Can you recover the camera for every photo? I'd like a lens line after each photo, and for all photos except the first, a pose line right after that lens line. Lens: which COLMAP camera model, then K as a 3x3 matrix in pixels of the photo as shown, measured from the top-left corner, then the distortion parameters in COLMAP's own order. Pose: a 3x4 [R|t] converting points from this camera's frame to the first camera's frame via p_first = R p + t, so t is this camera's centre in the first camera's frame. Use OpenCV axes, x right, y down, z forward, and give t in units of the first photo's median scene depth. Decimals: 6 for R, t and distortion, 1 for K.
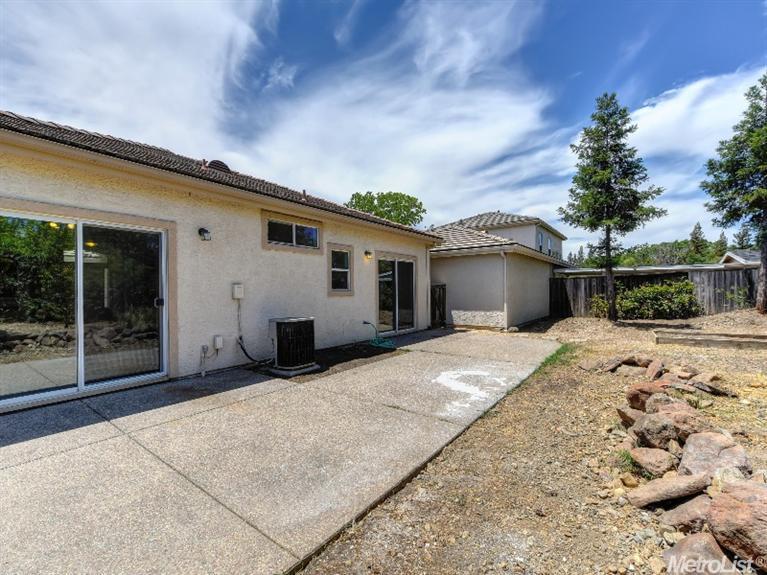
lens RADIAL K [[337.0, 0, 384.5], [0, 337.0, 289.1], [0, 0, 1]] dist [-0.001809, 0.000218]
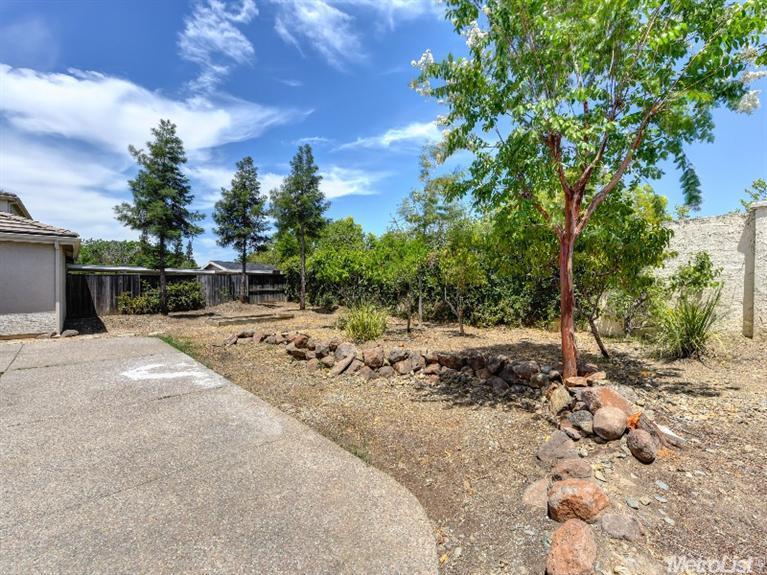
lens RADIAL K [[337.0, 0, 385.6], [0, 337.0, 286.8], [0, 0, 1]] dist [-0.001809, 0.000218]
pose [[0.166148, 0.008315, 0.986066, -0.359077], [-0.011278, 0.999915, -0.006532, -0.004149], [-0.986036, -0.010035, 0.166228, 0.042657]]
